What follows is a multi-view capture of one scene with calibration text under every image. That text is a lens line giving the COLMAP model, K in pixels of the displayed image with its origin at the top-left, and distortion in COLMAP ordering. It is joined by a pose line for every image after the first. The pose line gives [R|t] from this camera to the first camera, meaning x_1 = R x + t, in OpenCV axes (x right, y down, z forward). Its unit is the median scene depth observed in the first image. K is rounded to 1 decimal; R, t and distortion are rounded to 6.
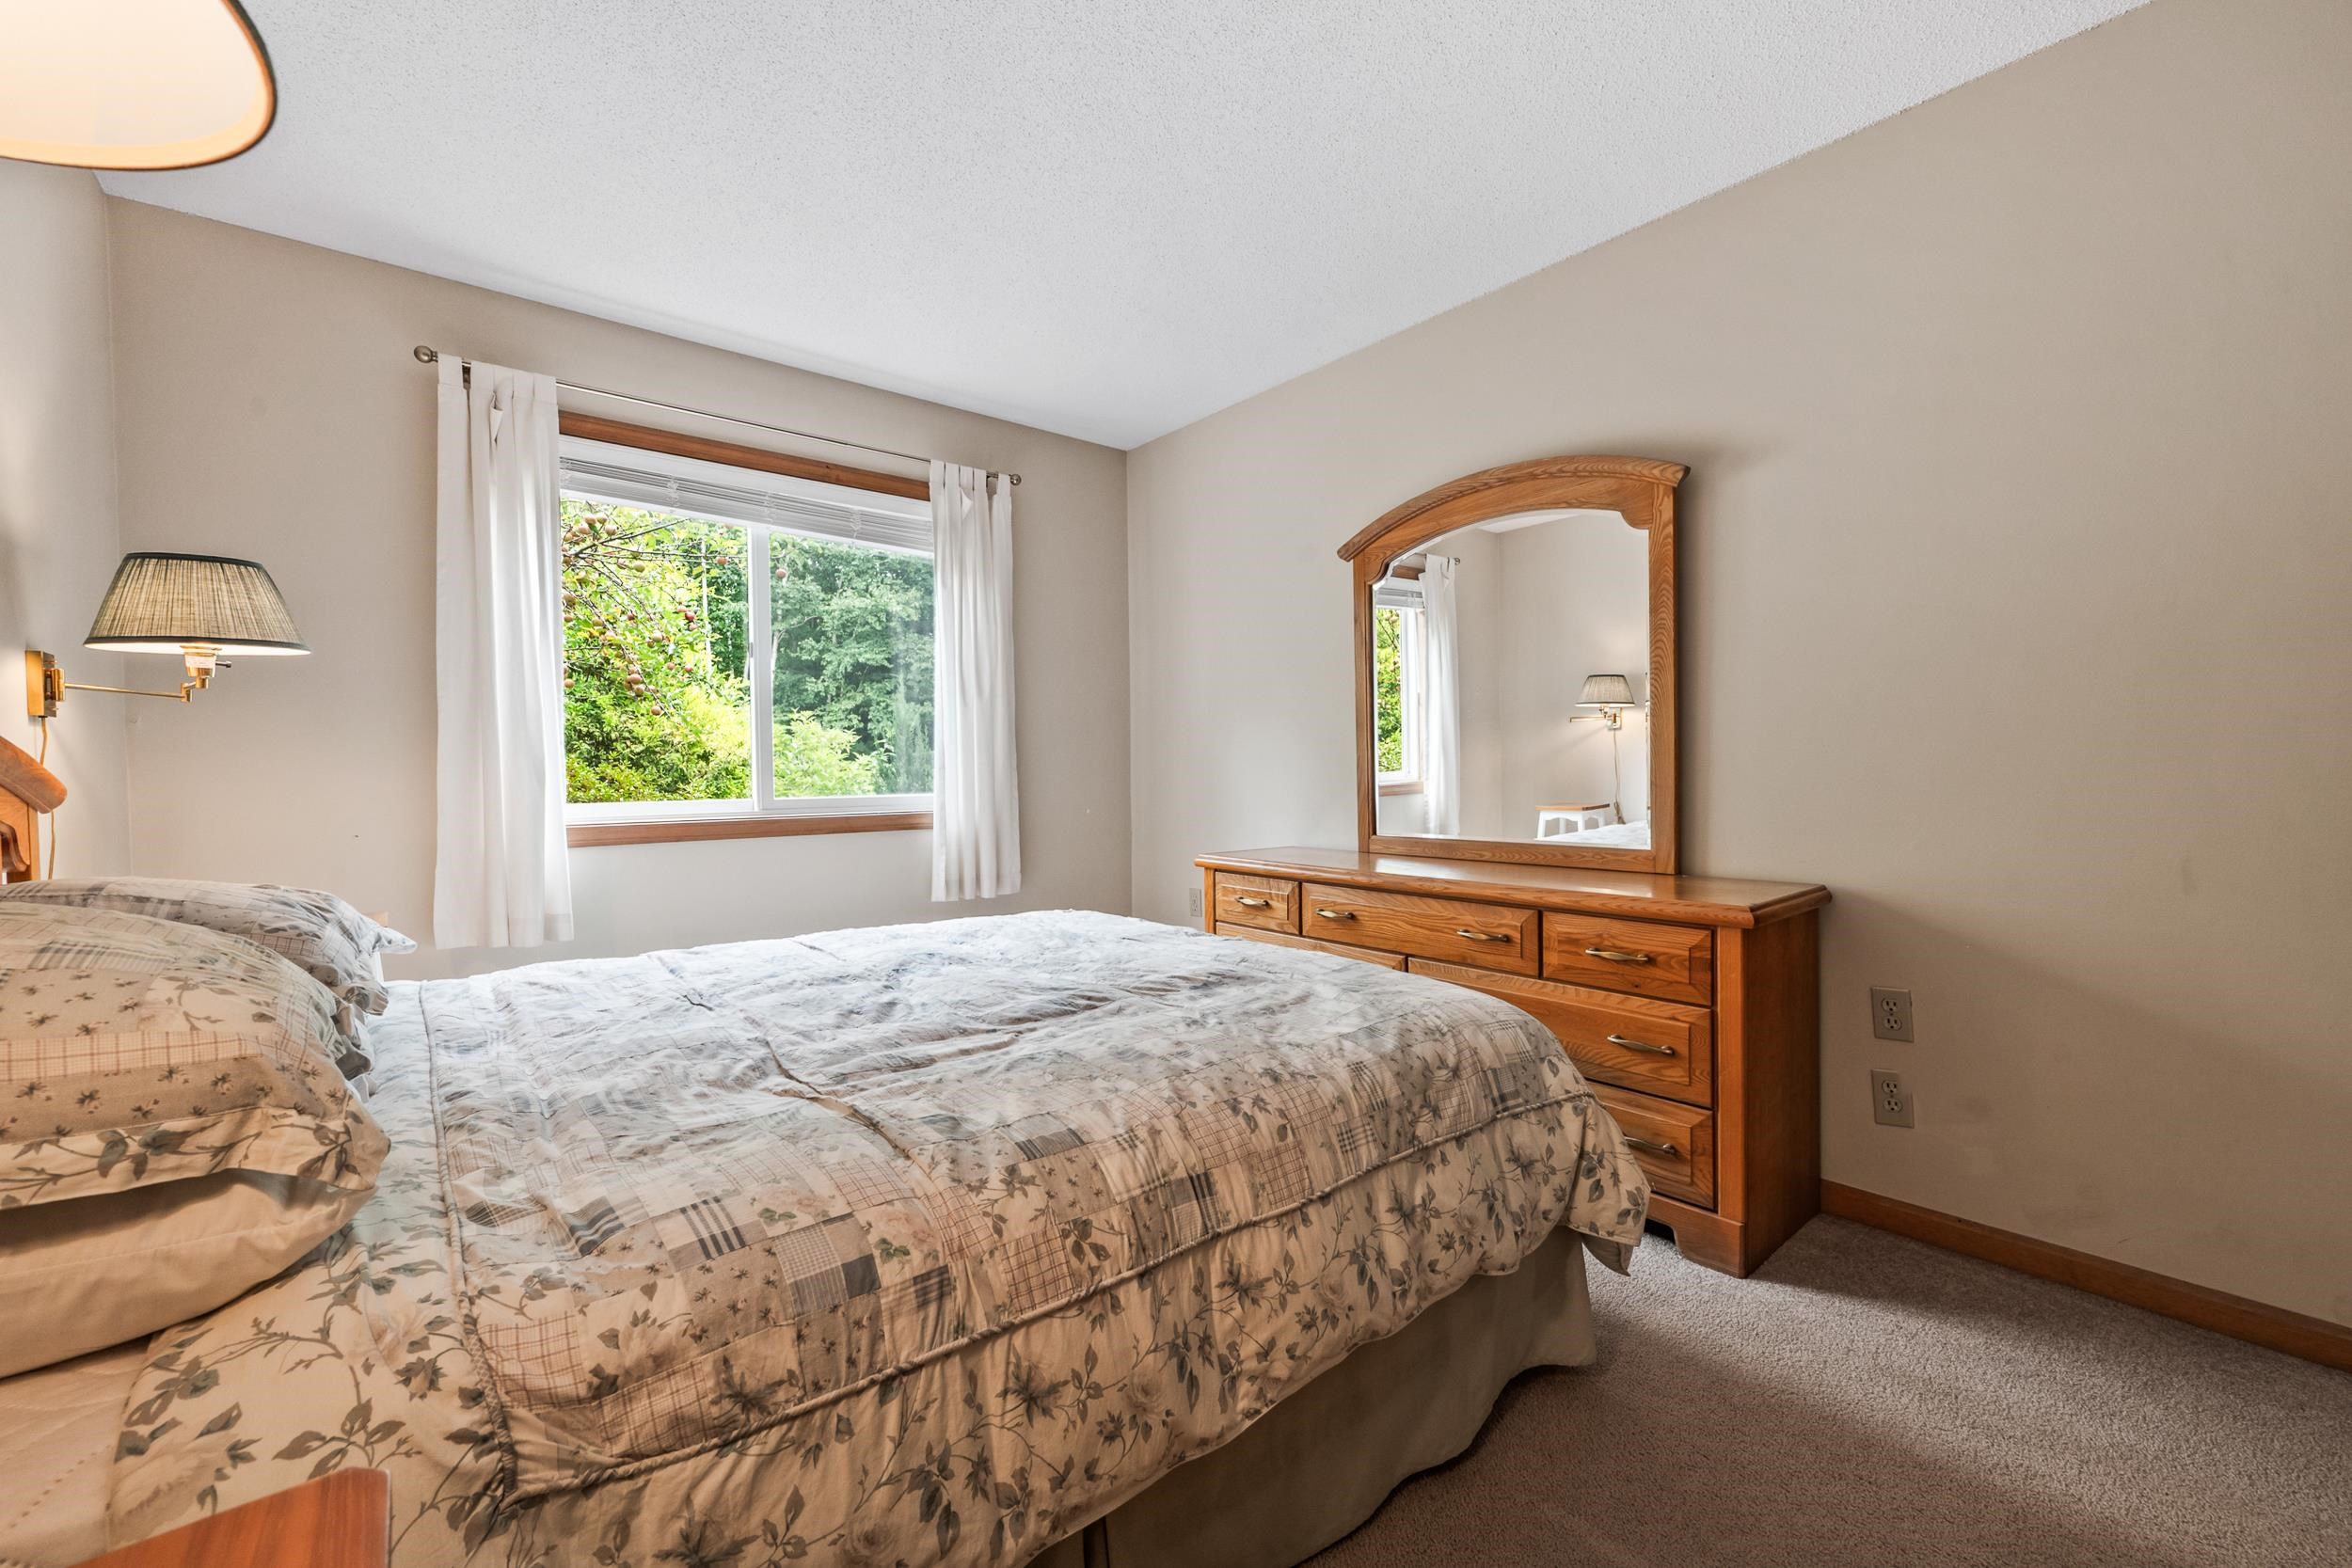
lens RADIAL K [[946.6, 0, 1186.9], [0, 946.6, 782.9], [0, 0, 1]] dist [-0.003283, -0.000372]
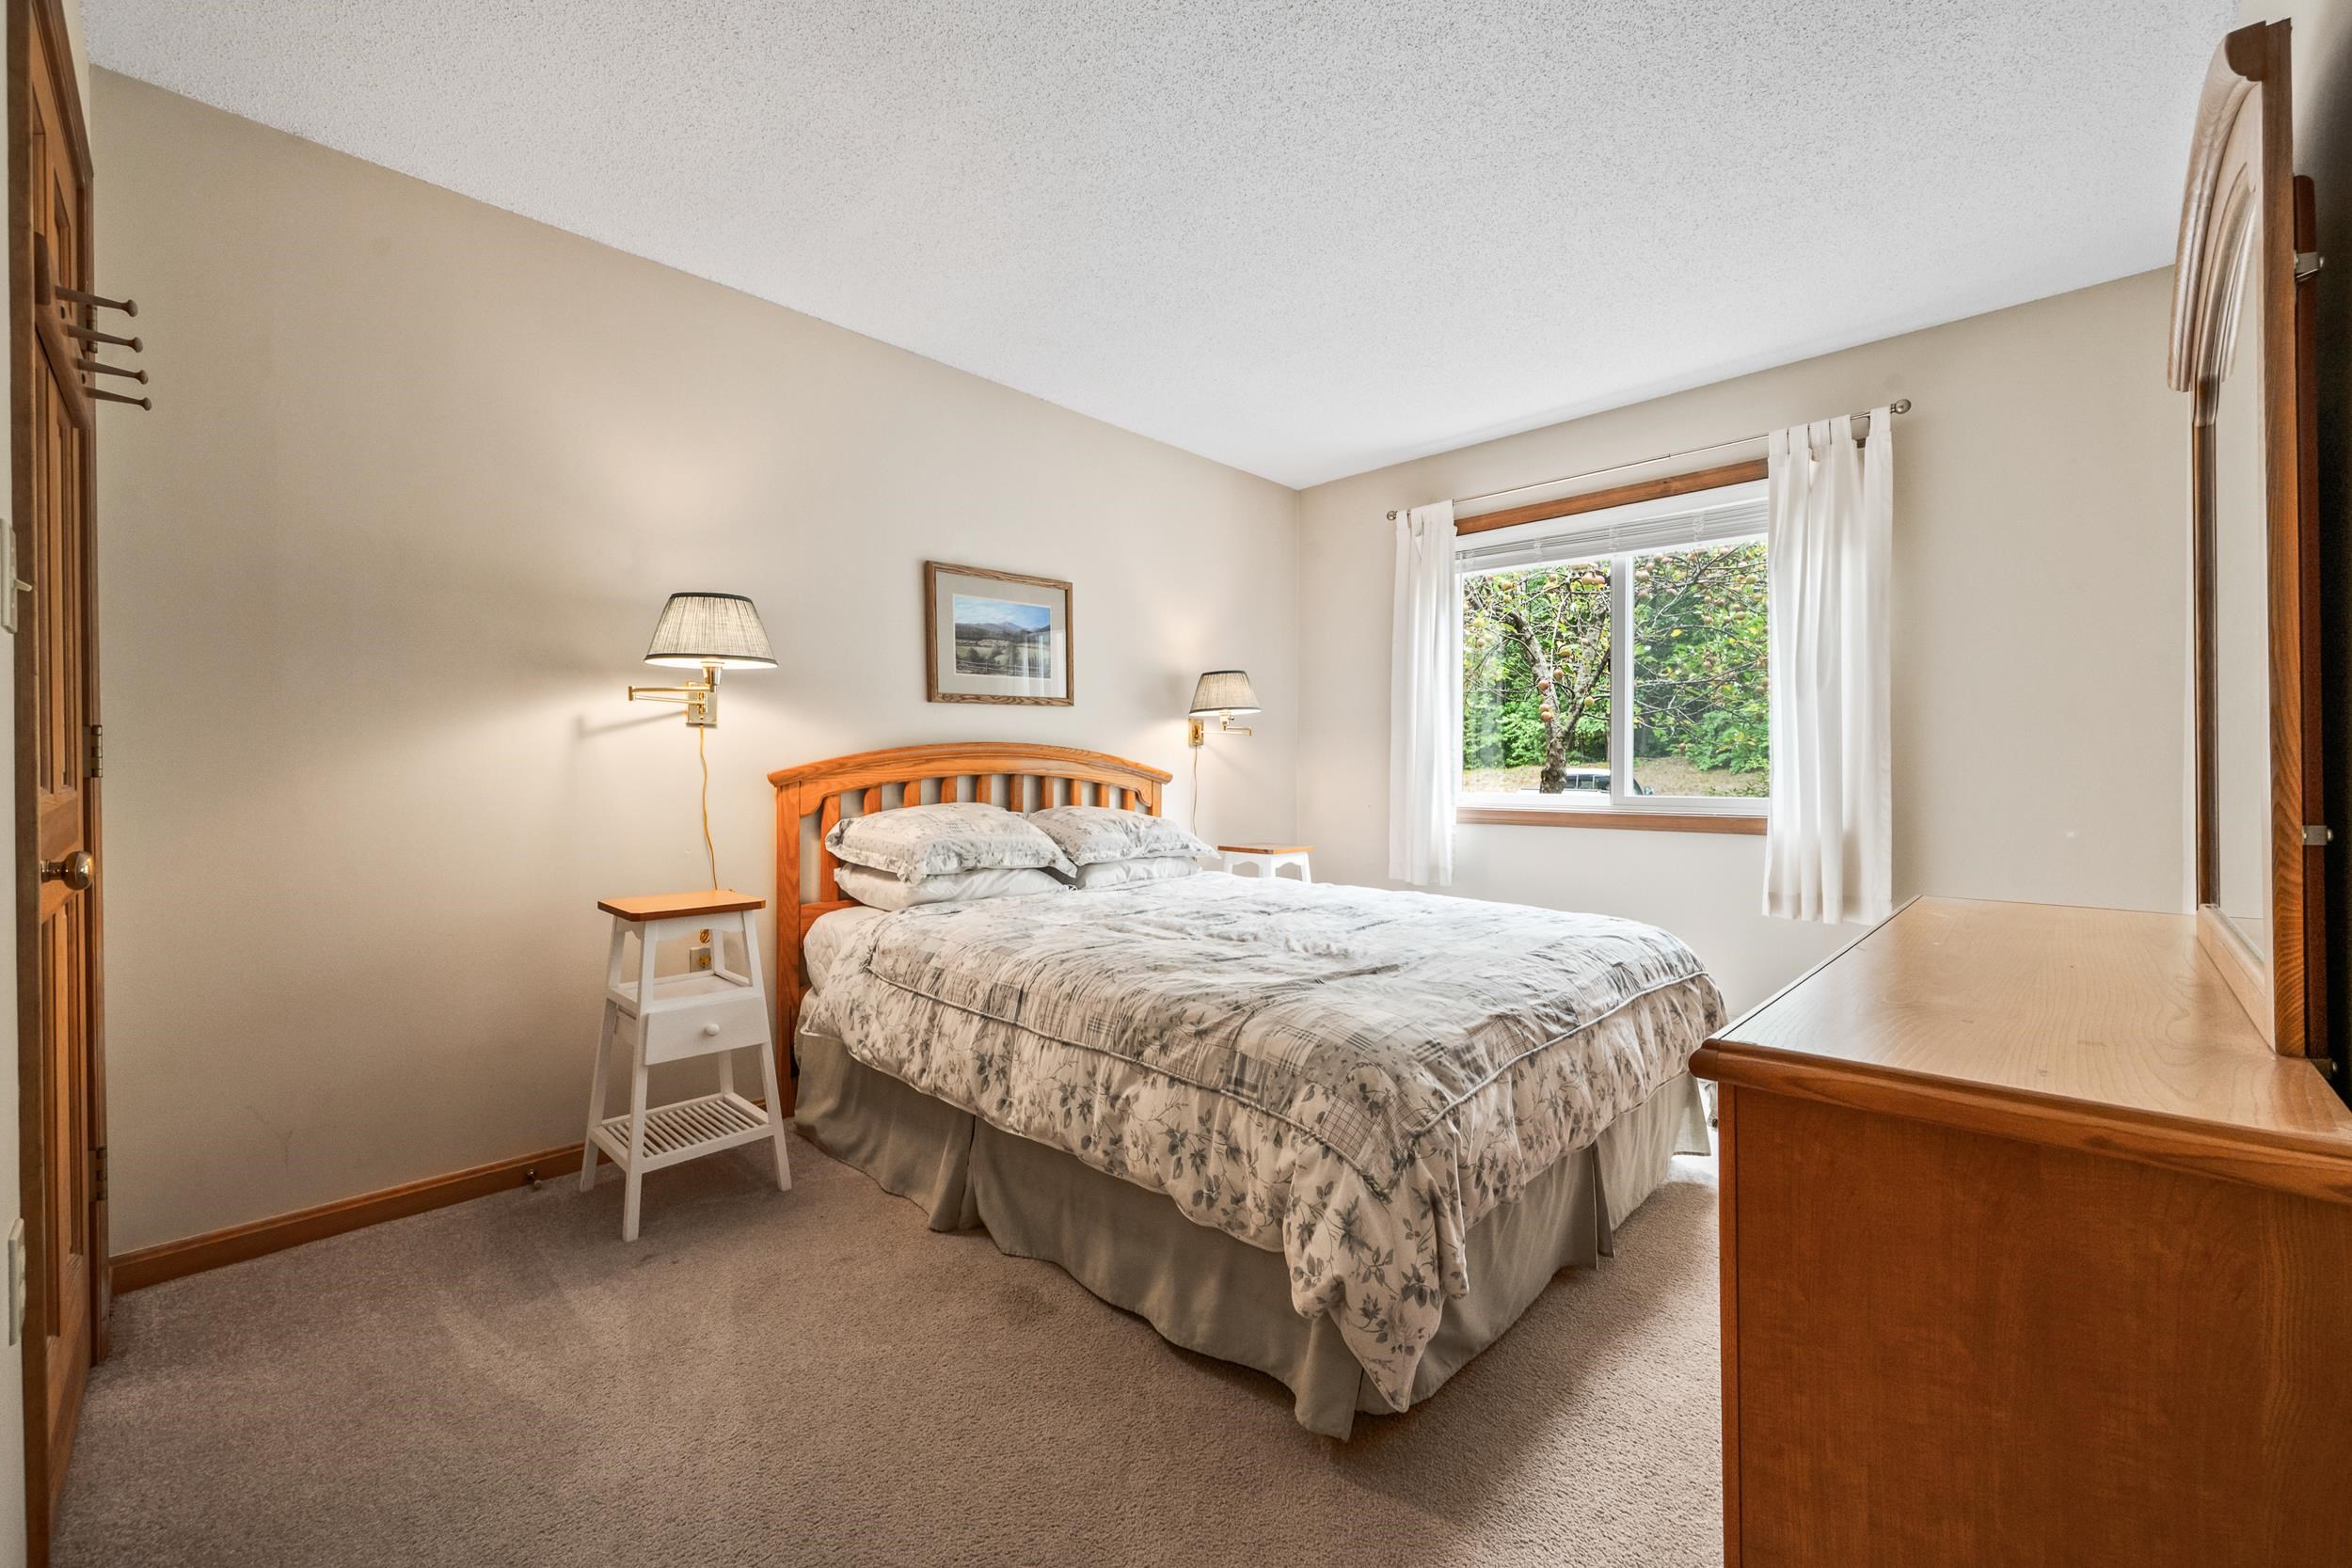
lens RADIAL K [[946.6, 0, 1188.6], [0, 946.6, 771.3], [0, 0, 1]] dist [-0.003283, -0.000372]
pose [[0.112904, 0.010002, -0.993556, 0.746867], [-0.017261, 0.999818, 0.008103, -0.013876], [0.993456, 0.016235, 0.113056, 0.439836]]
